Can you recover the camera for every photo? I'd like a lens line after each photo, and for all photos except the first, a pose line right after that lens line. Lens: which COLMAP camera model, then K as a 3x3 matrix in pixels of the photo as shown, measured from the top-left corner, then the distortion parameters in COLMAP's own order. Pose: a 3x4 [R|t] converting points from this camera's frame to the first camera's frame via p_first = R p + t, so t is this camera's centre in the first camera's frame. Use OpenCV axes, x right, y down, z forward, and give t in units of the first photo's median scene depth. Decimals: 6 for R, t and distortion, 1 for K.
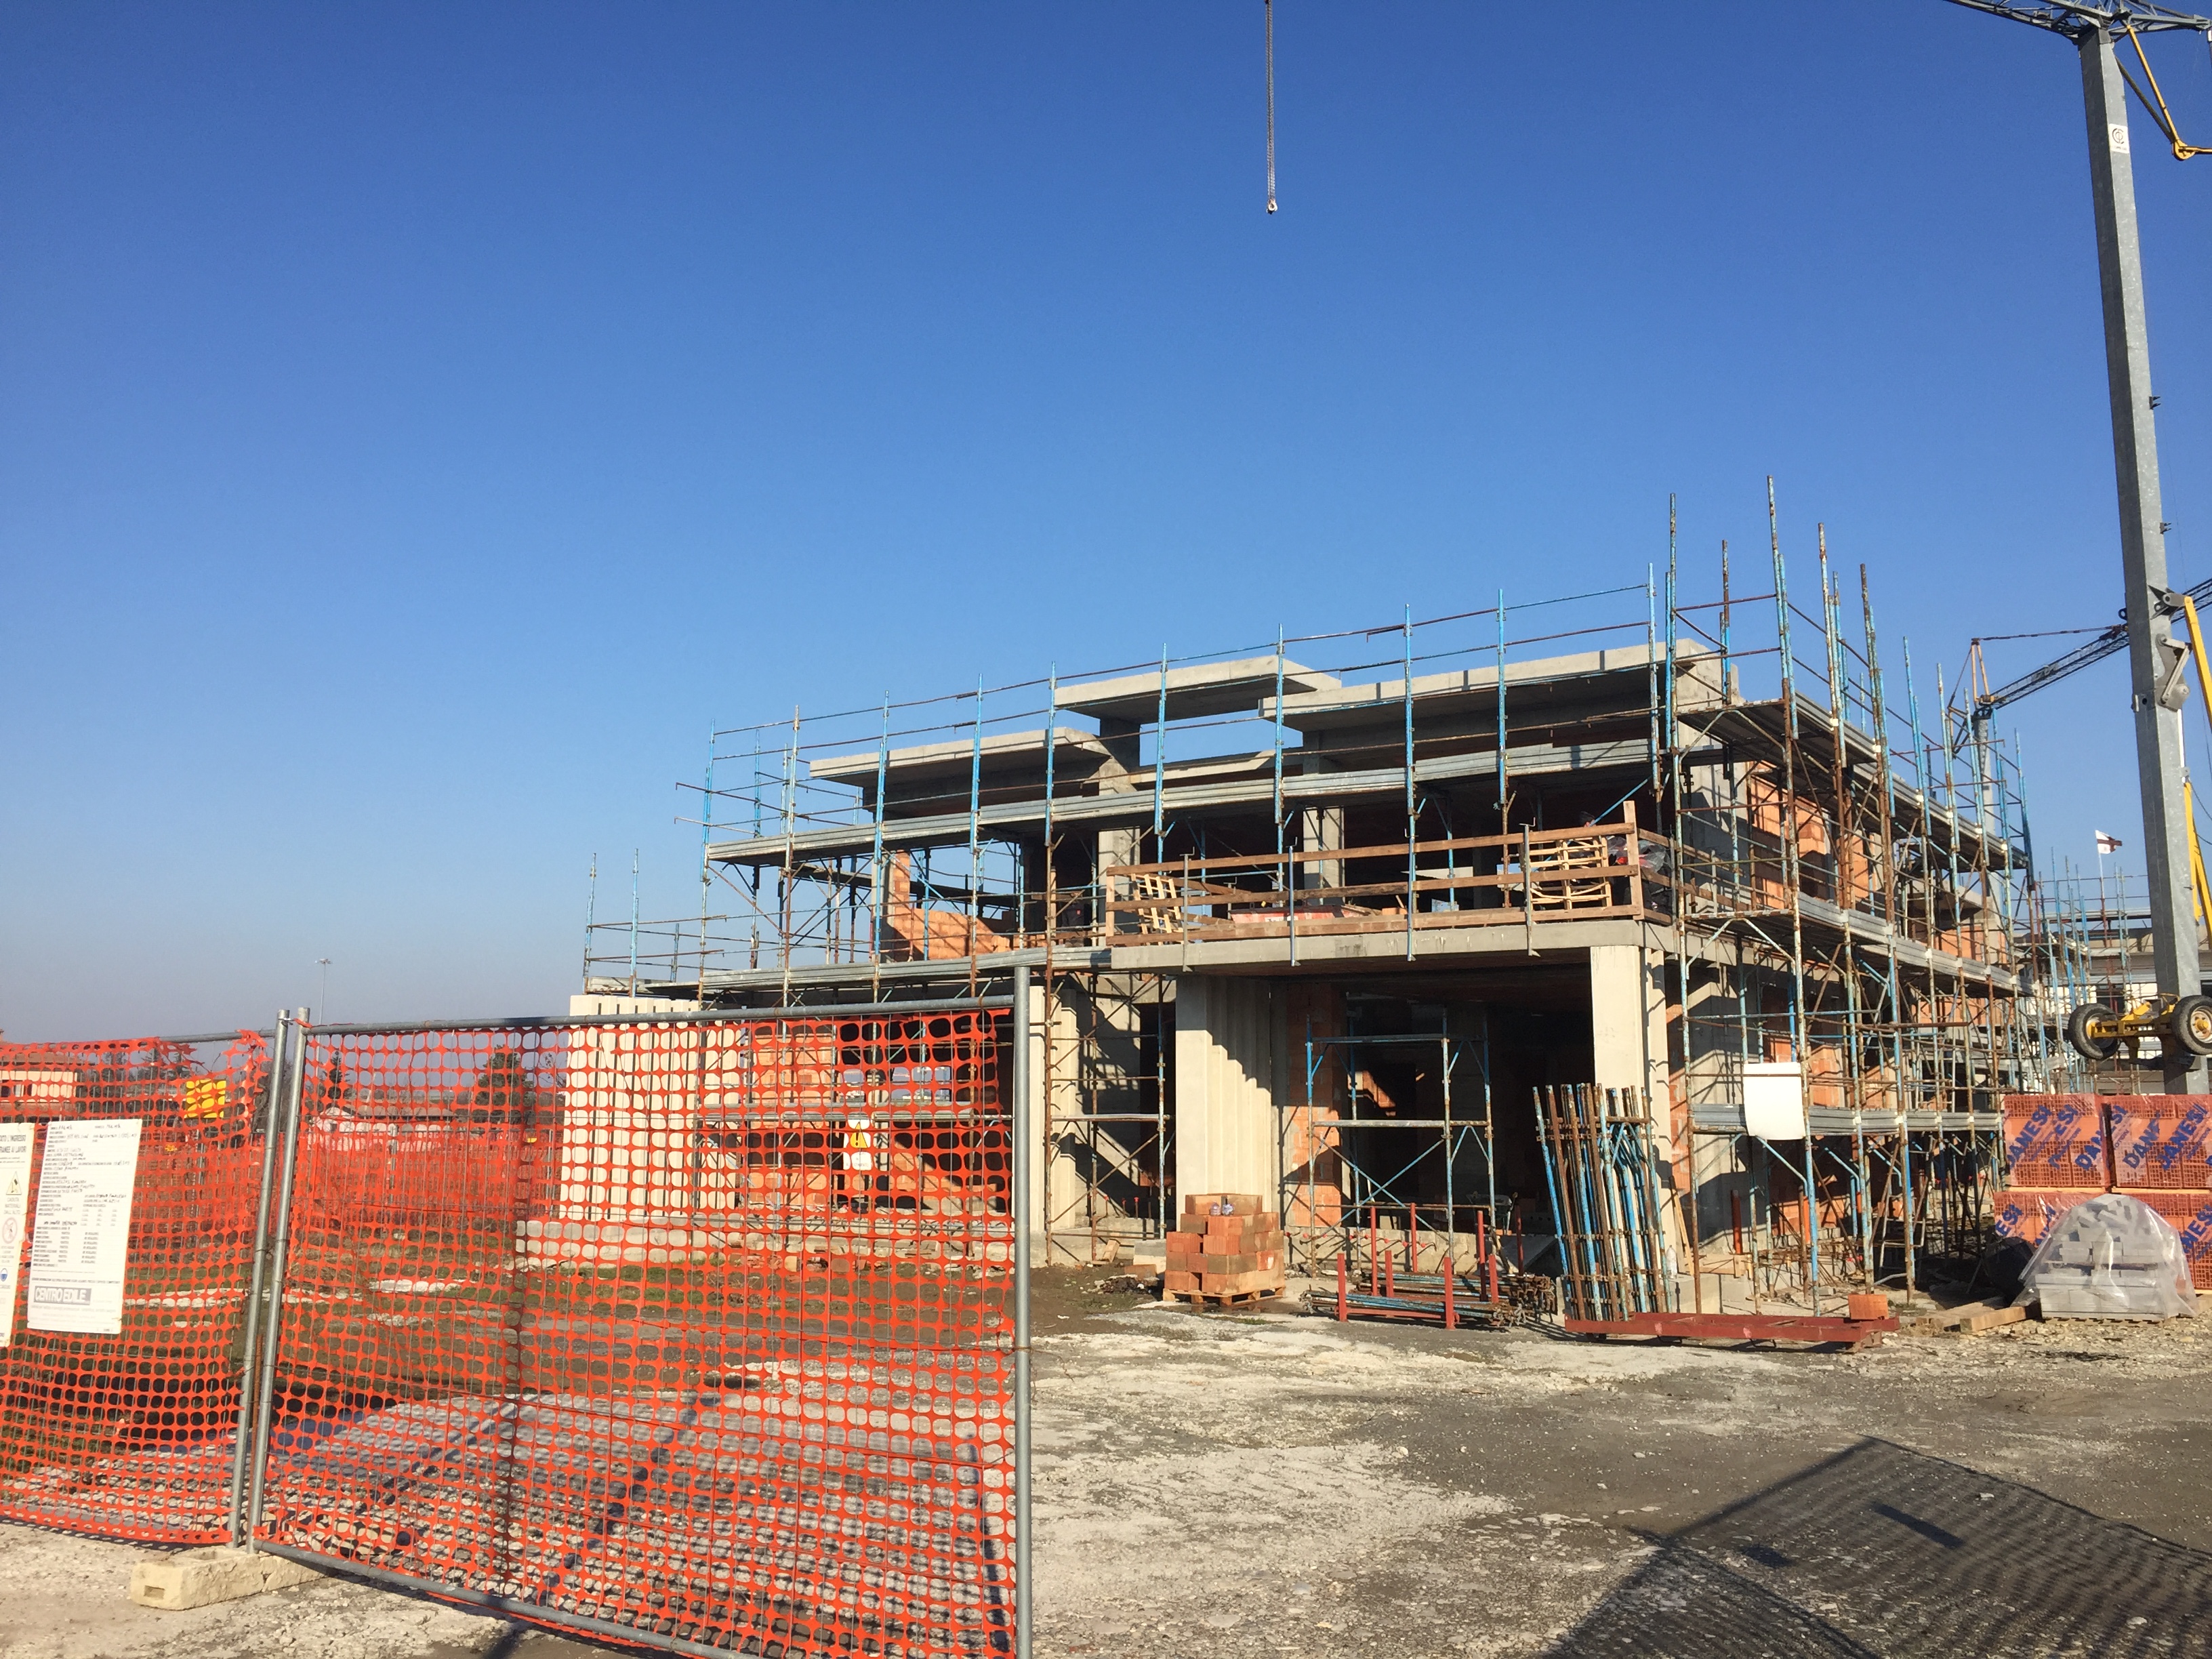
lens RADIAL K [[1904.9, 0, 1106.0], [0, 1904.9, 829.5], [0, 0, 1]] dist [0.081282, -0.121826]
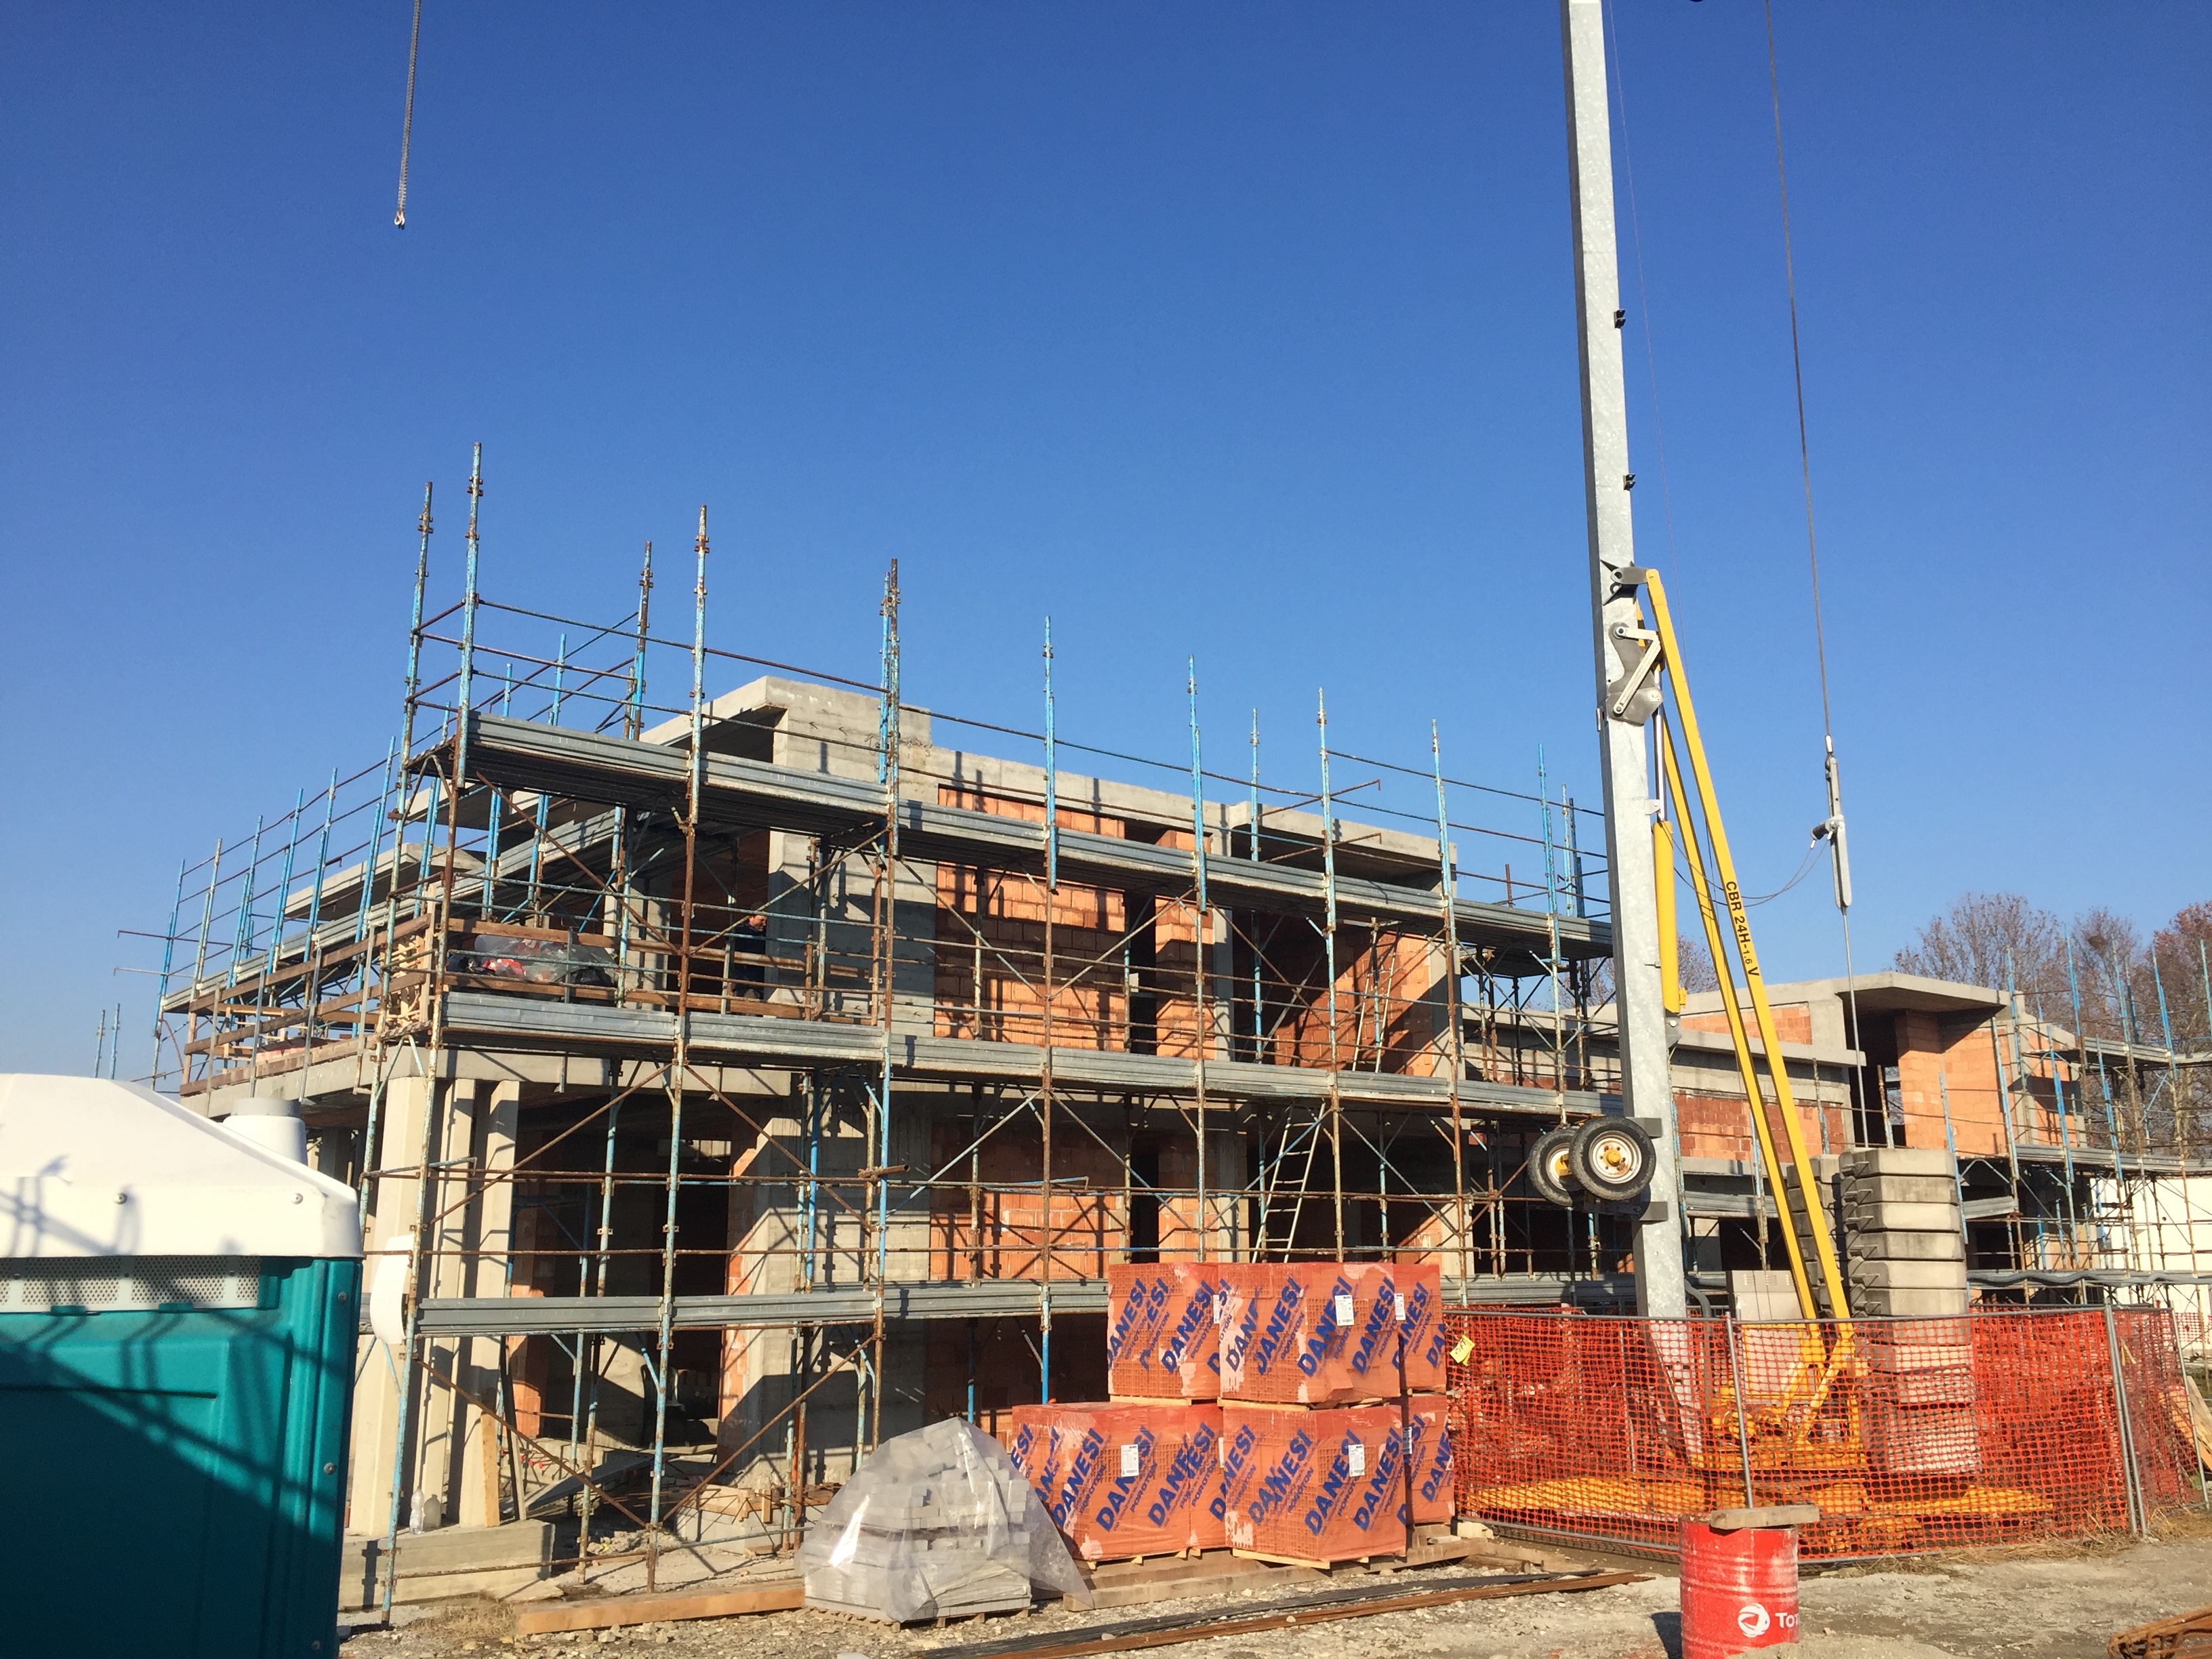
lens RADIAL K [[1902.7, 0, 1109.6], [0, 1902.7, 838.2], [0, 0, 1]] dist [0.095450, -0.140147]
pose [[0.962804, -0.064402, -0.262414, 0.545433], [0.045856, 0.996037, -0.076201, 0.027308], [0.266281, 0.061333, 0.961942, 0.247858]]
